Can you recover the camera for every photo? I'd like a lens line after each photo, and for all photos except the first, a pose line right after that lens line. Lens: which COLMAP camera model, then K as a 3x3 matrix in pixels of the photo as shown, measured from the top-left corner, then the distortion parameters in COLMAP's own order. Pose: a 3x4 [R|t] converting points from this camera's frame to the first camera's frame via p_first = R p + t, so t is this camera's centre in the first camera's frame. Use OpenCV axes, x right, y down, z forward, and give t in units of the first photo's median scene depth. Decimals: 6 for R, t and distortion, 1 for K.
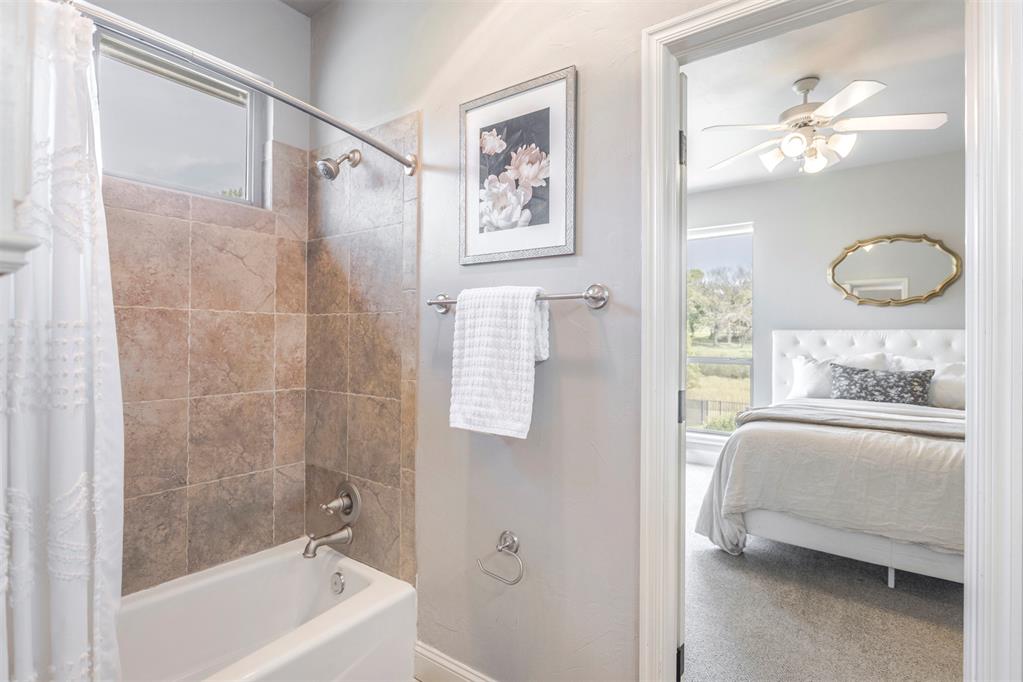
lens RADIAL K [[499.8, 0, 514.1], [0, 499.8, 337.7], [0, 0, 1]] dist [-0.016185, 0.004729]
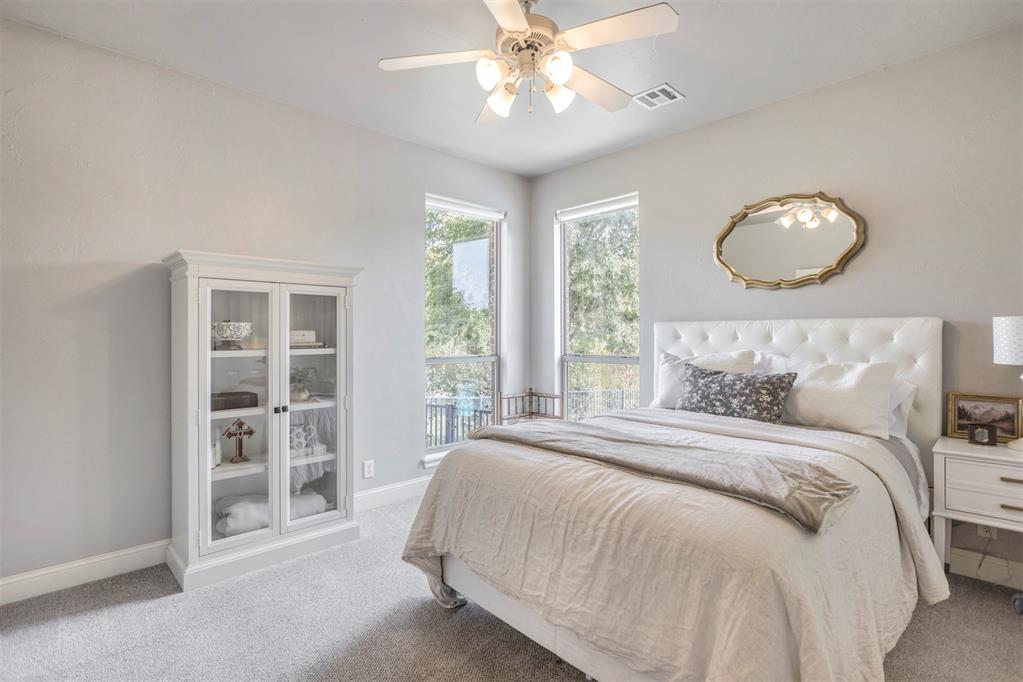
lens RADIAL K [[499.8, 0, 513.2], [0, 499.8, 334.5], [0, 0, 1]] dist [-0.016185, 0.004729]
pose [[0.984492, -0.008498, -0.175225, 0.755372], [0.008265, 0.999964, -0.002058, 0.007602], [0.175236, 0.000578, 0.984526, 0.266624]]
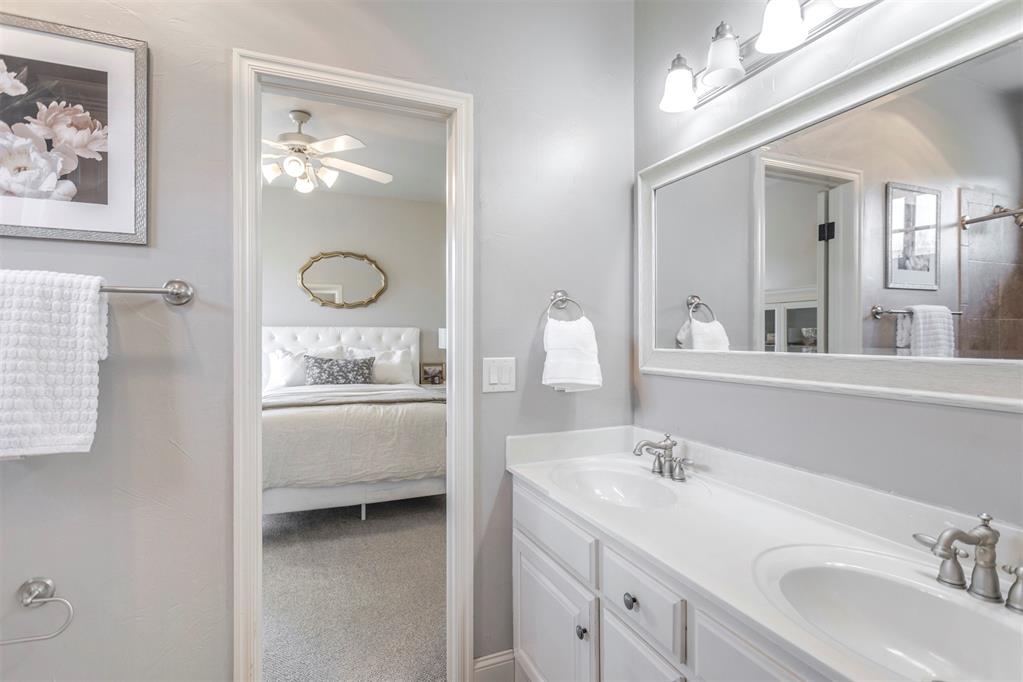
lens RADIAL K [[499.8, 0, 514.9], [0, 499.8, 342.7], [0, 0, 1]] dist [-0.016185, 0.004729]
pose [[0.510252, -0.019044, 0.859814, -0.173860], [0.003265, 0.999790, 0.020206, -0.000631], [-0.860018, -0.007503, 0.510208, -0.035494]]
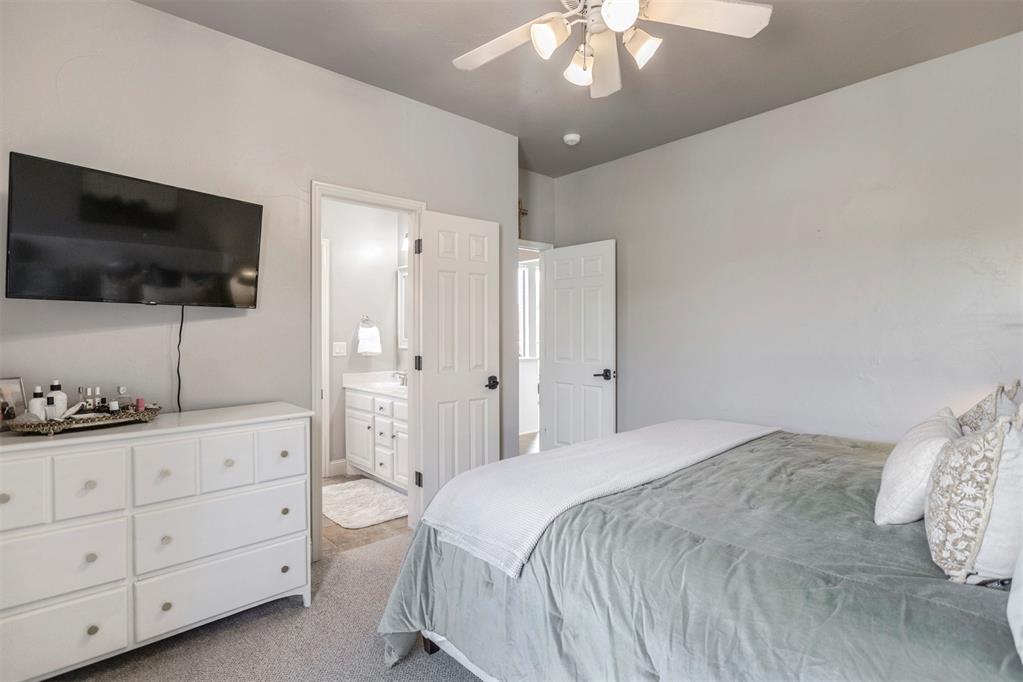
lens RADIAL K [[499.8, 0, 507.2], [0, 499.8, 338.1], [0, 0, 1]] dist [-0.016185, 0.004729]
pose [[0.213176, -0.019321, 0.976823, -3.342491], [0.000427, 0.999806, 0.019683, -0.048443], [-0.977014, -0.003779, 0.213143, -1.857506]]
